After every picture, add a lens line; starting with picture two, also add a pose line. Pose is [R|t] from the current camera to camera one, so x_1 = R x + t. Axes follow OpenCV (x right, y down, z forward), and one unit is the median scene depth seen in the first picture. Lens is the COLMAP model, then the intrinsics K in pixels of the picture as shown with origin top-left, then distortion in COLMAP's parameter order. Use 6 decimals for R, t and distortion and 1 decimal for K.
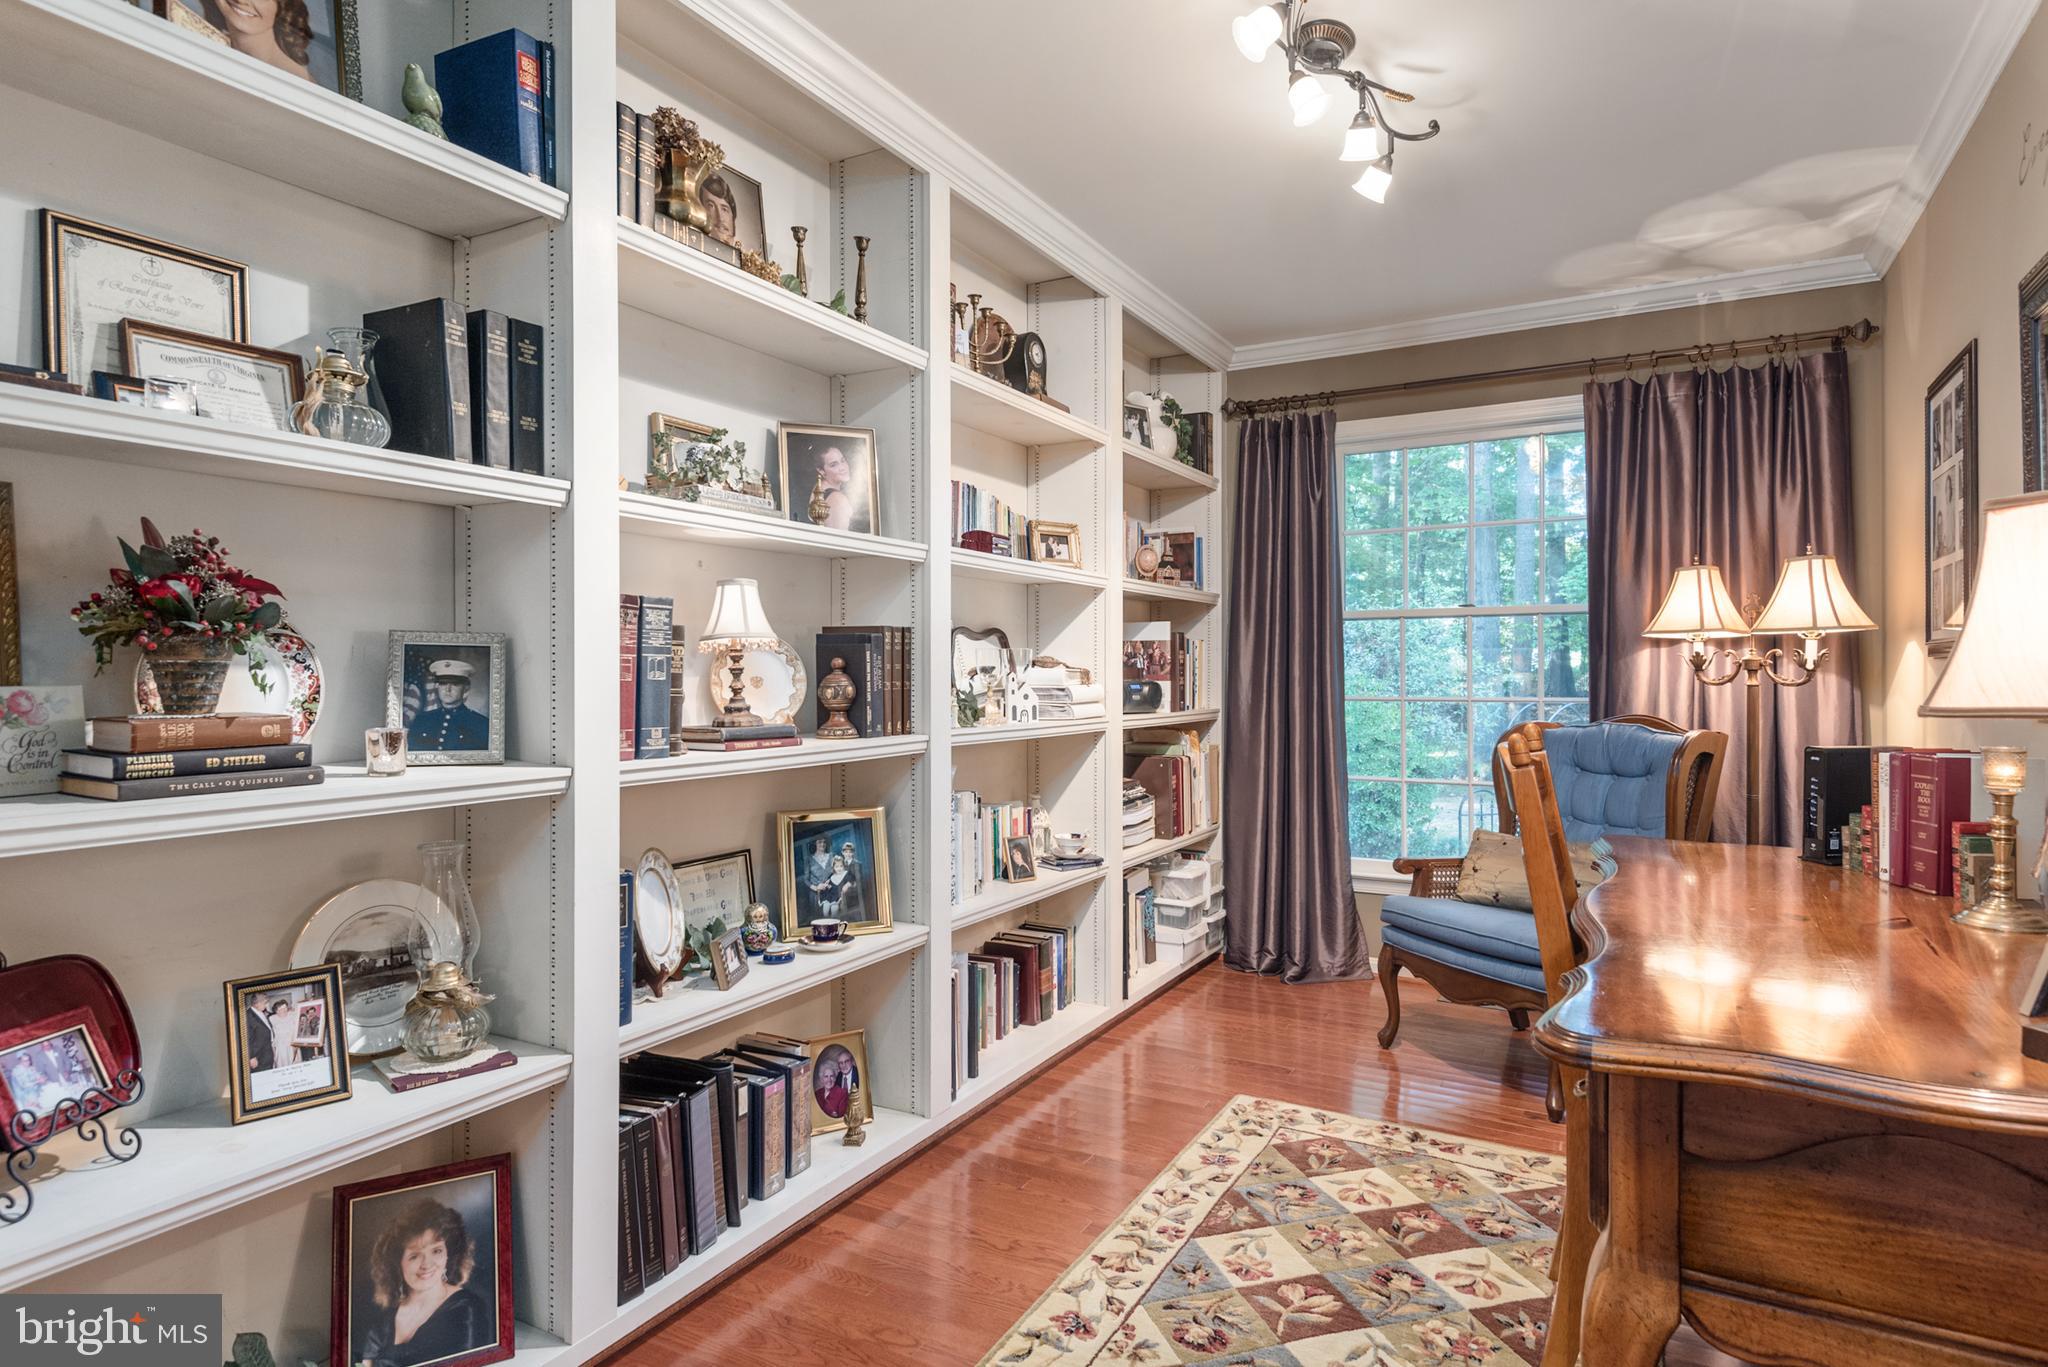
lens RADIAL K [[1106.8, 0, 1026.5], [0, 1106.8, 679.7], [0, 0, 1]] dist [-0.000358, 0.000016]
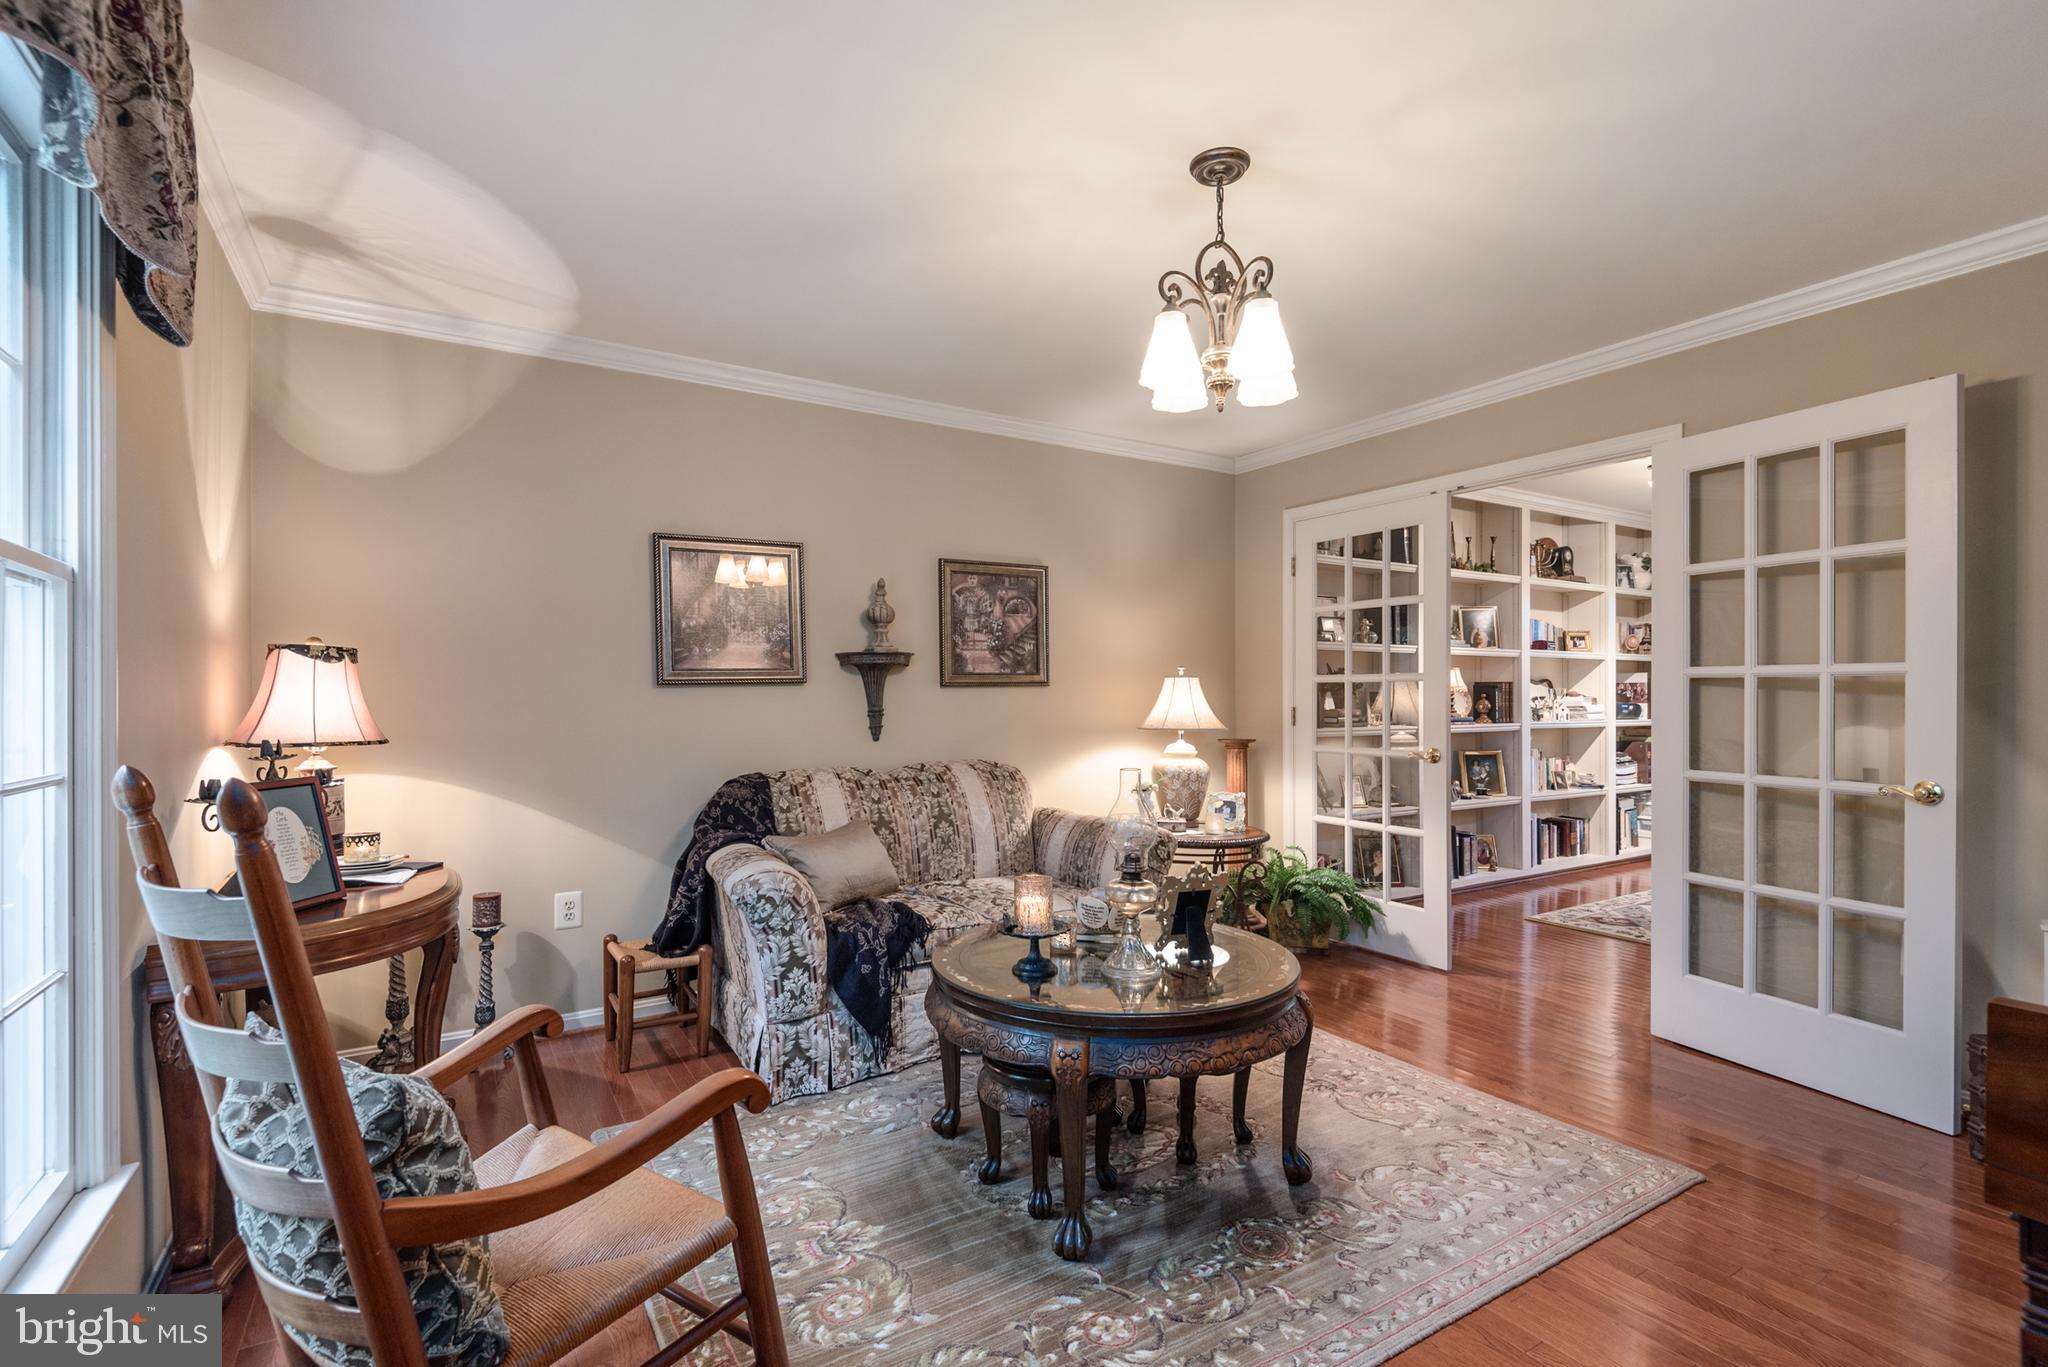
lens RADIAL K [[948.6, 0, 973.0], [0, 948.6, 695.4], [0, 0, 1]] dist [-0.003978, -0.001619]
pose [[0.859594, -0.000523, -0.510977, -0.048843], [-0.003721, 0.999967, -0.007283, 0.004500], [0.510964, 0.008162, 0.859563, -1.298788]]
